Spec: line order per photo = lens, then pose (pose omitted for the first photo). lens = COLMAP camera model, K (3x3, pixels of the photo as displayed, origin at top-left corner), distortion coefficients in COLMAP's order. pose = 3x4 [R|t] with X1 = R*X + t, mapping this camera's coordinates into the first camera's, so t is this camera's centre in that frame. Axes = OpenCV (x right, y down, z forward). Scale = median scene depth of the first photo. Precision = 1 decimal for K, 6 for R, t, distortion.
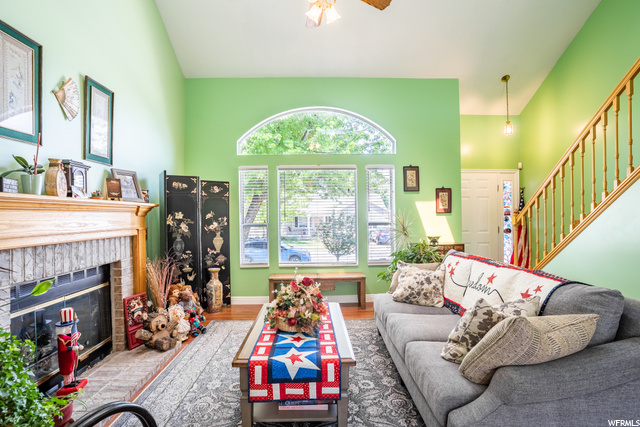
lens RADIAL K [[314.5, 0, 318.4], [0, 314.5, 214.9], [0, 0, 1]] dist [-0.033130, 0.003045]
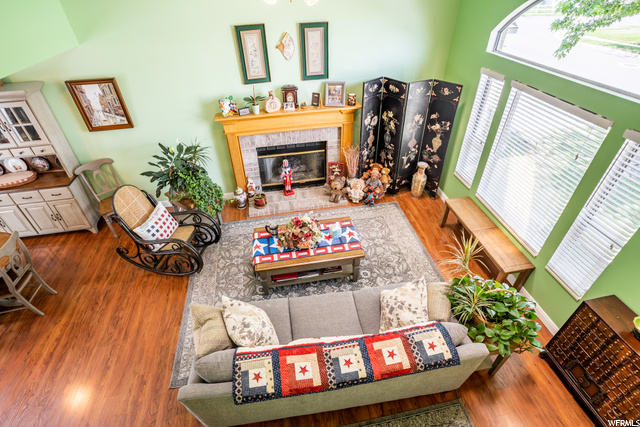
lens RADIAL K [[314.5, 0, 318.7], [0, 314.5, 211.5], [0, 0, 1]] dist [-0.033130, 0.003045]
pose [[0.150714, 0.621405, -0.768857, 0.652571], [0.016043, 0.776101, 0.630404, -0.463126], [0.988447, -0.107345, 0.107000, 0.561313]]
